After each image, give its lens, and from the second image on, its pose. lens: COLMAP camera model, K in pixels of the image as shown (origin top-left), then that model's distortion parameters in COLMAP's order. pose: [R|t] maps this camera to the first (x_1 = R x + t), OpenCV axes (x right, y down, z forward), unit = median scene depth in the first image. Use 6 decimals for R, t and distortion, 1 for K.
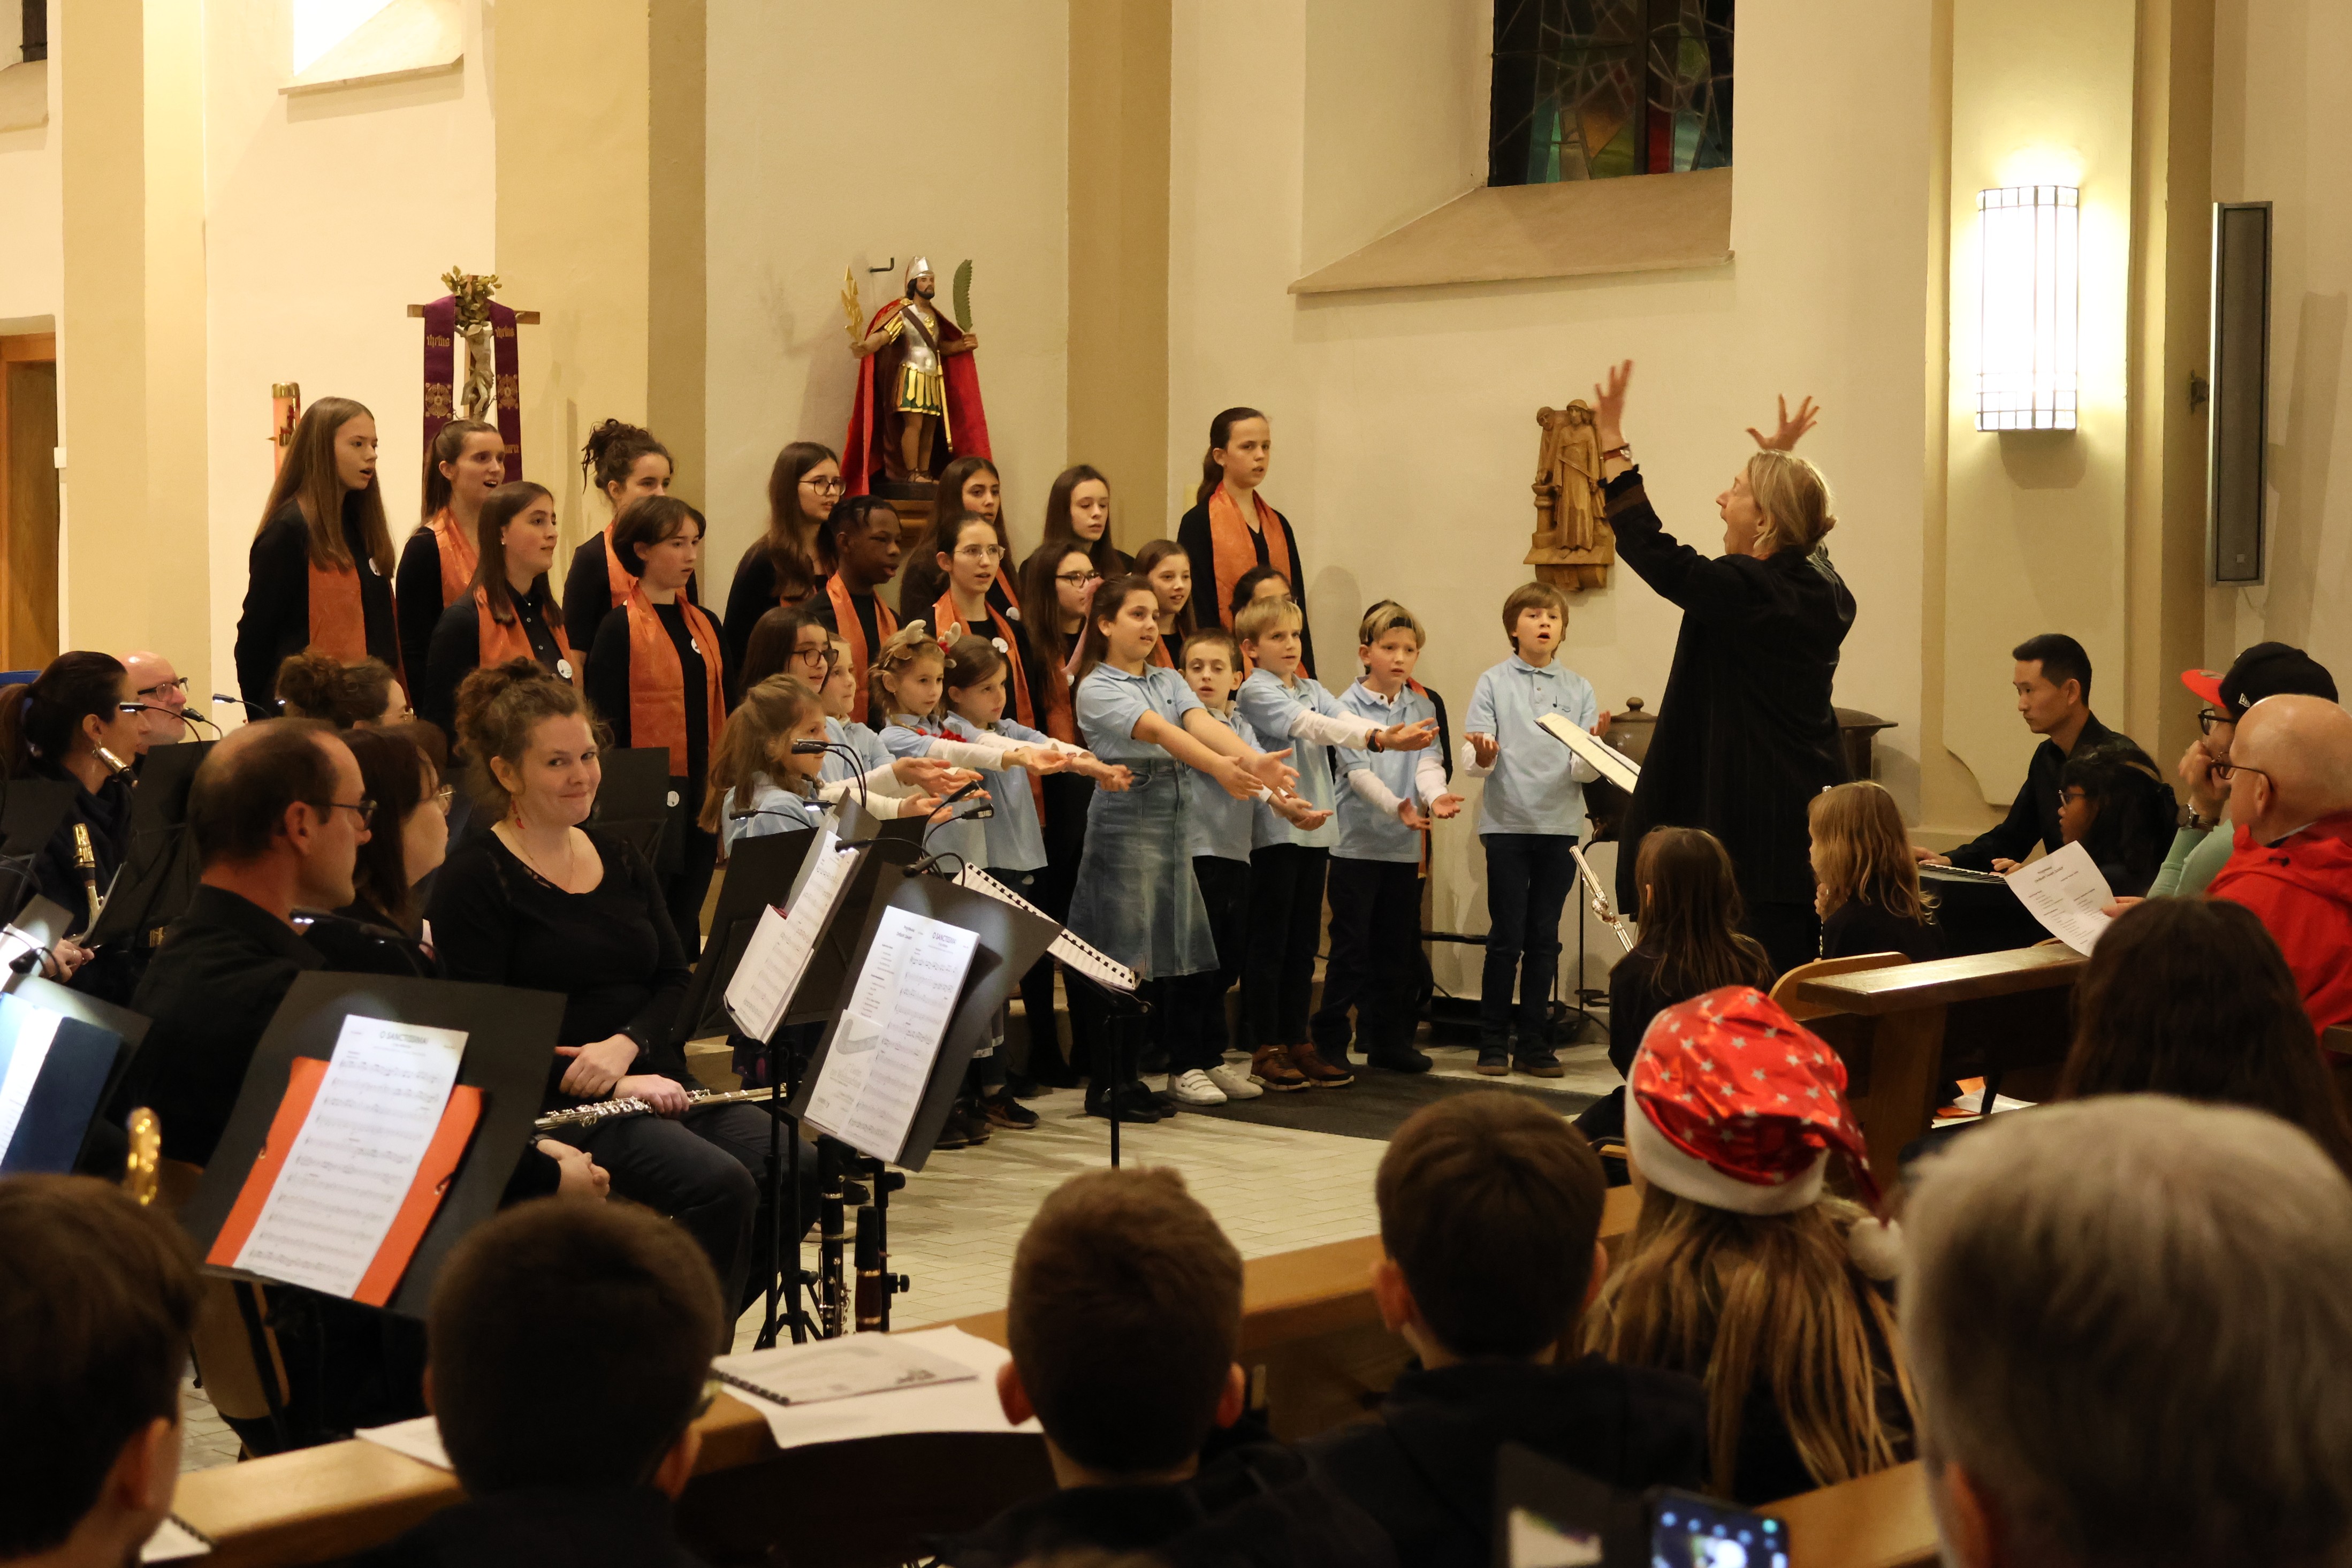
lens RADIAL K [[3854.3, 0, 1176.0], [0, 3854.3, 784.0], [0, 0, 1]] dist [-0.065153, 0.071743]
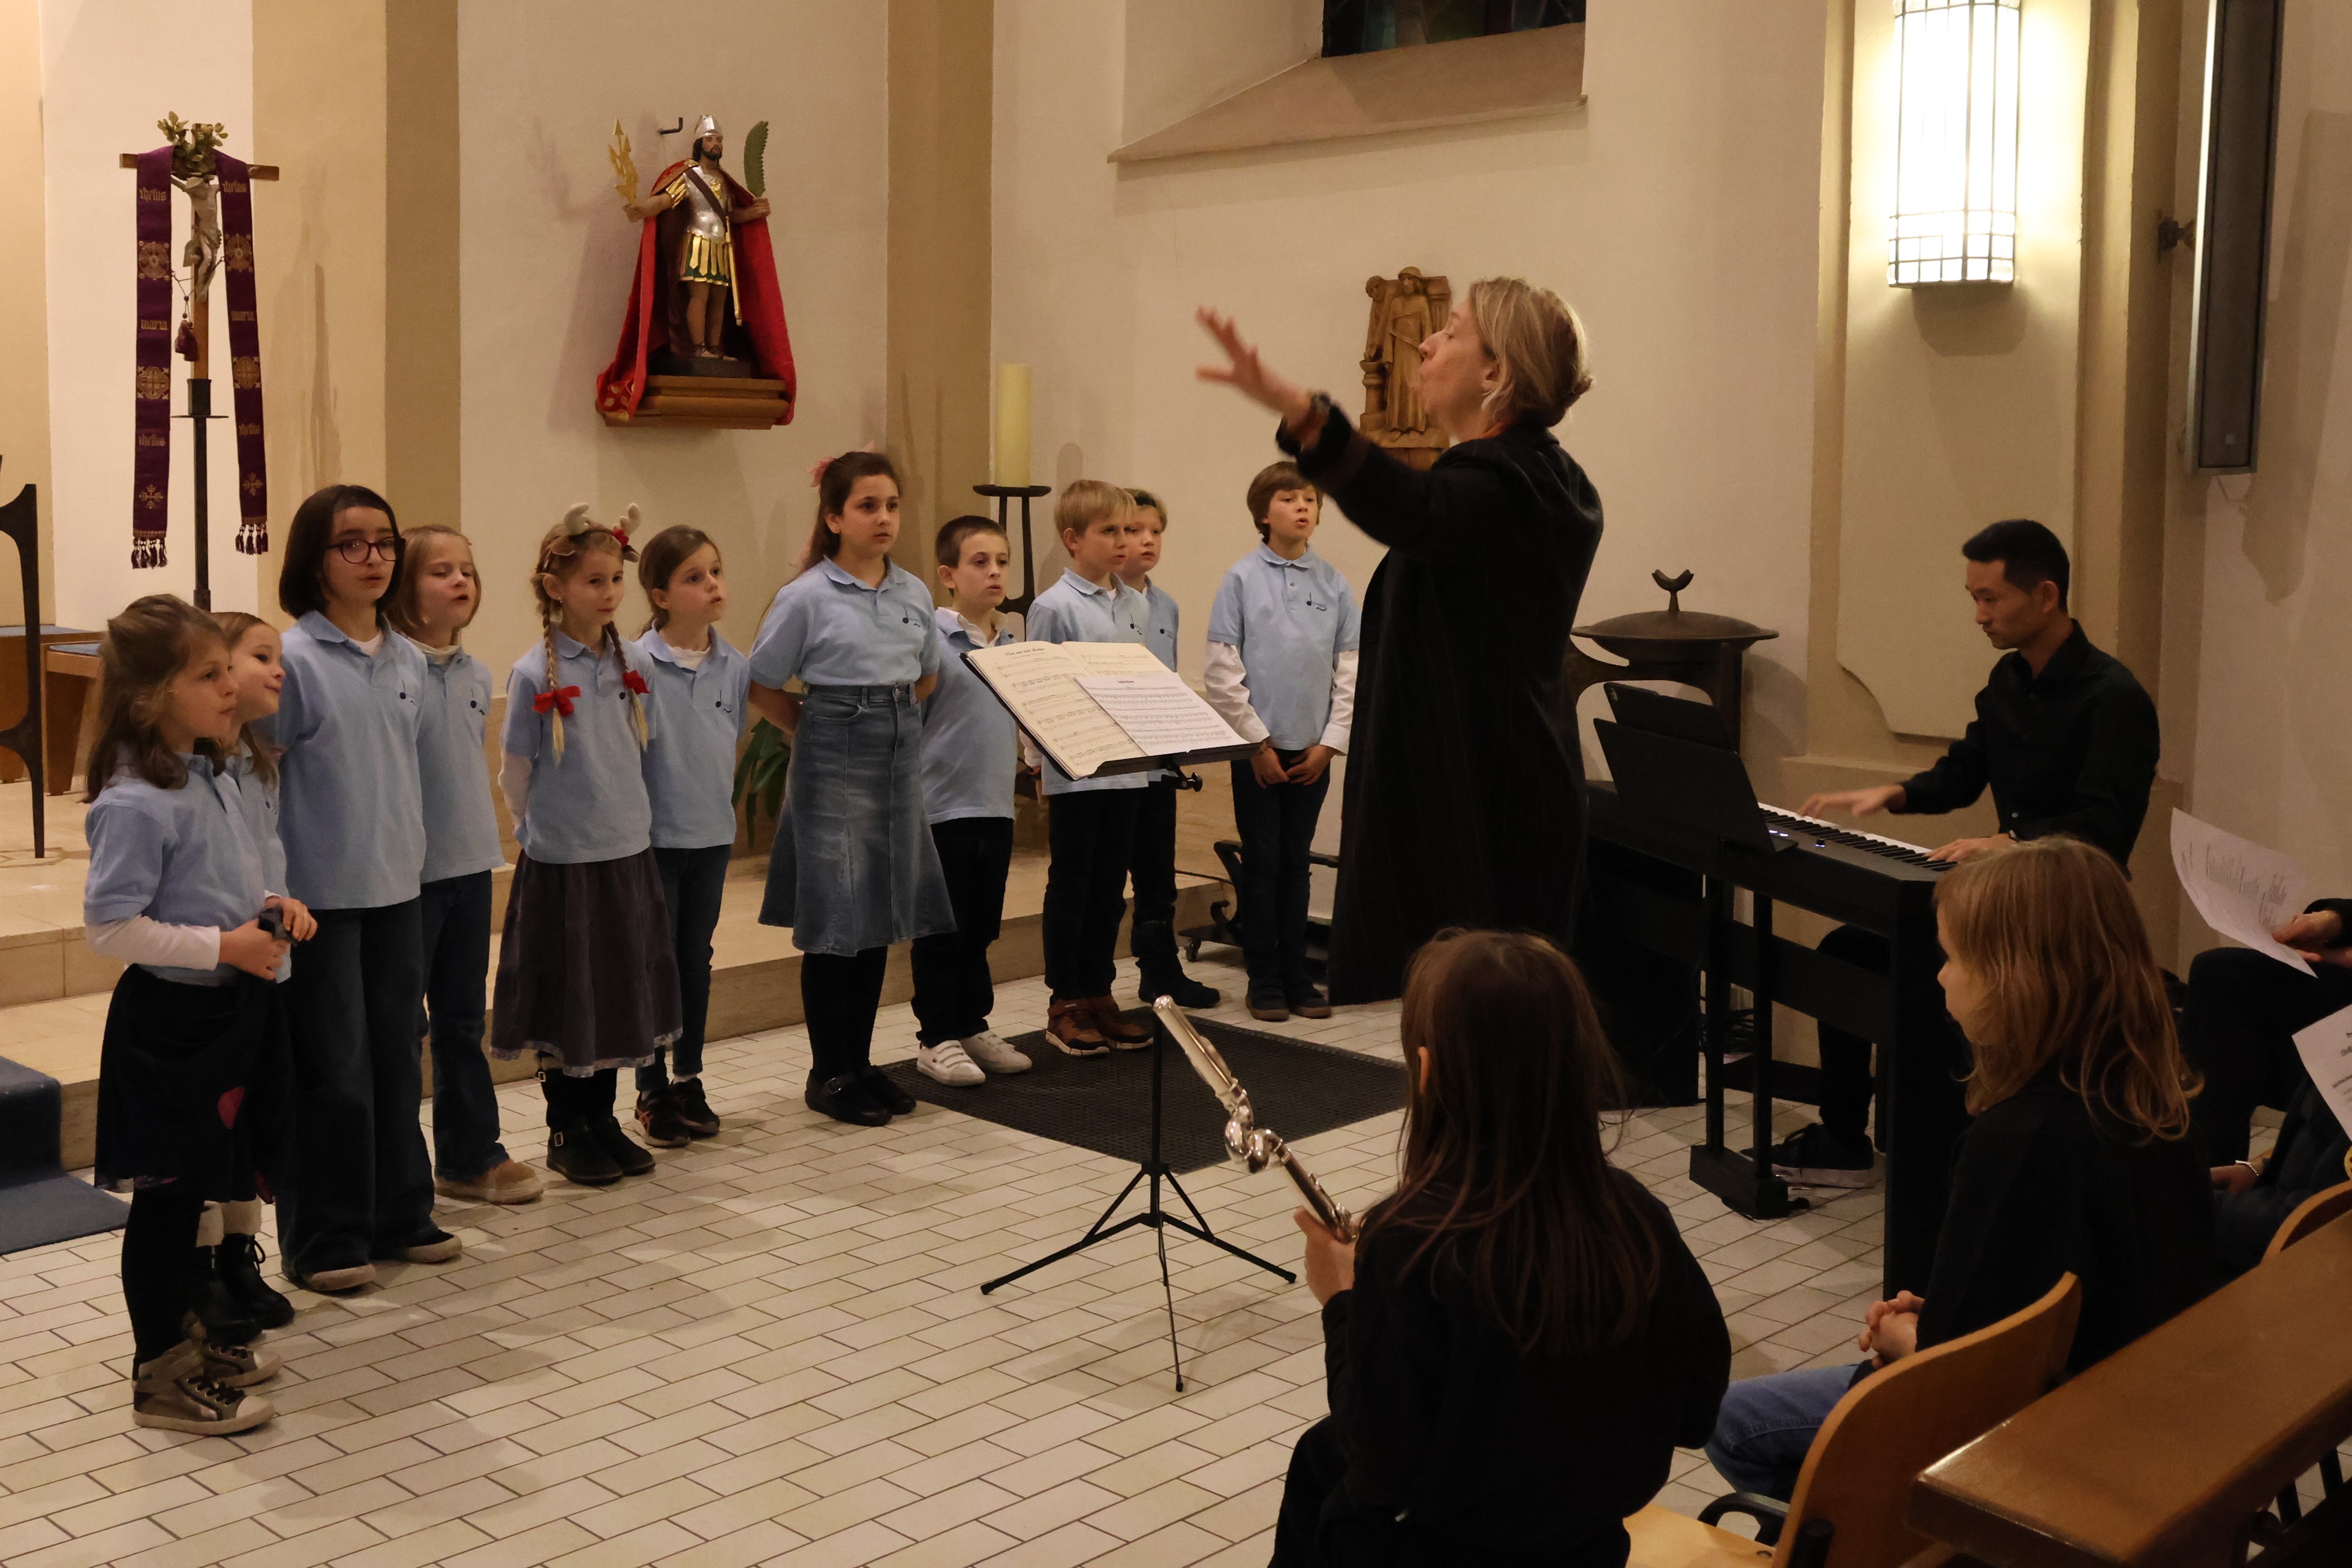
lens RADIAL K [[2372.8, 0, 1175.2], [0, 2372.8, 624.7], [0, 0, 1]] dist [-0.004104, -0.000561]
pose [[0.999985, 0.004982, -0.002094, 0.050224], [-0.004956, 0.999913, 0.012256, -0.021767], [0.002155, -0.012246, 0.999923, 0.436279]]
